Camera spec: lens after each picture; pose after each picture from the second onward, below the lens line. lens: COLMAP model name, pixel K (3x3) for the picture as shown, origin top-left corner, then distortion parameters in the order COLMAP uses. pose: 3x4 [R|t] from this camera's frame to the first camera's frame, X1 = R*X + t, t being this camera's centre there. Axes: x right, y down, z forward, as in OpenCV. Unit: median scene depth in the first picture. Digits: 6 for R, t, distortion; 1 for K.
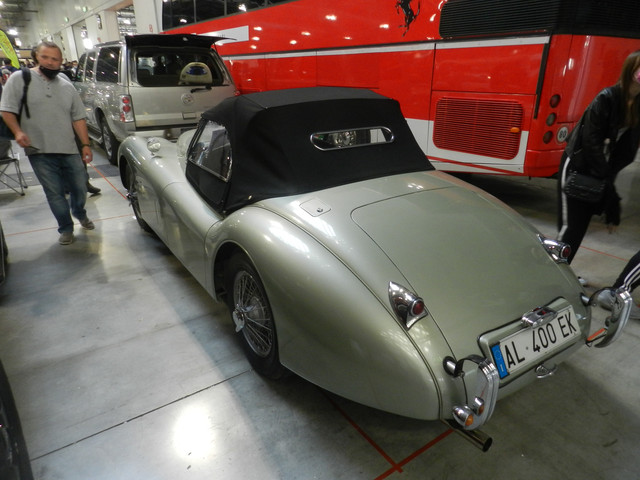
lens RADIAL K [[431.4, 0, 320.0], [0, 431.4, 240.0], [0, 0, 1]] dist [0.006208, -0.001214]
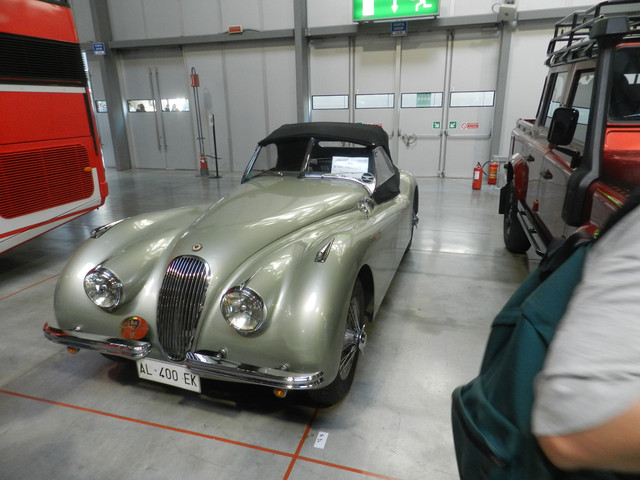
lens RADIAL K [[431.4, 0, 320.0], [0, 431.4, 240.0], [0, 0, 1]] dist [0.006208, -0.001214]
pose [[-0.615652, -0.226002, 0.754914, -1.033214], [0.309646, 0.811552, 0.495483, -0.637901], [-0.724632, 0.538802, -0.429653, 1.560329]]
